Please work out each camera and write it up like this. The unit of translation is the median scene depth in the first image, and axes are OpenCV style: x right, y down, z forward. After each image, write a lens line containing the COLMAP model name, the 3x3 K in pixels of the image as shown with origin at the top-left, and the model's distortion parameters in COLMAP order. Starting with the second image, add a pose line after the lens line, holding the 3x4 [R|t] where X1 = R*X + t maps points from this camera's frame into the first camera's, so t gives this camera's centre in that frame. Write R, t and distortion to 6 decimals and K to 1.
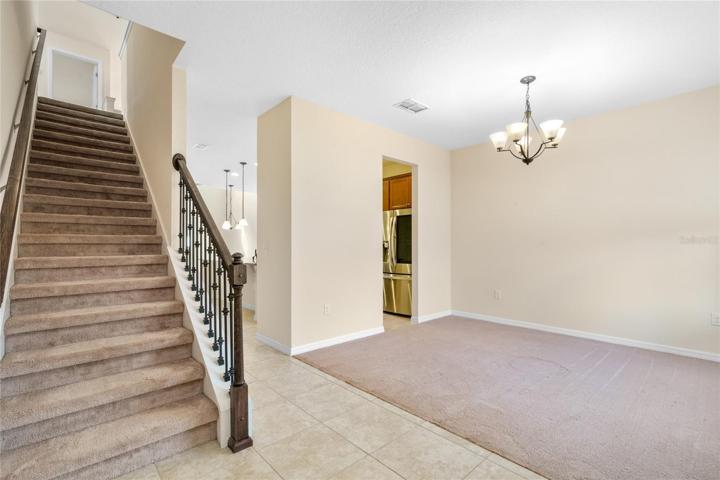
lens RADIAL K [[332.3, 0, 360.4], [0, 332.3, 241.1], [0, 0, 1]] dist [0.000084, 0.000135]
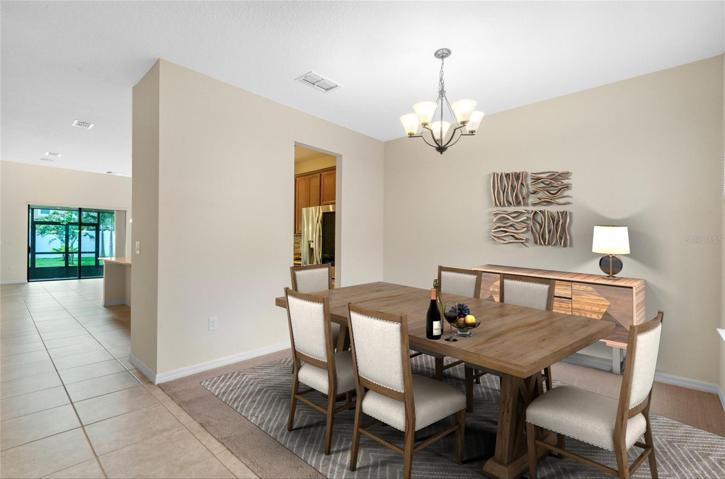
lens RADIAL K [[333.2, 0, 362.2], [0, 333.2, 239.4], [0, 0, 1]] dist [-0.000923, -0.000159]
pose [[0.996221, 0.011987, 0.086022, 0.213124], [-0.012257, 0.999921, 0.002610, -0.011371], [-0.085984, -0.003654, 0.996290, 0.157572]]
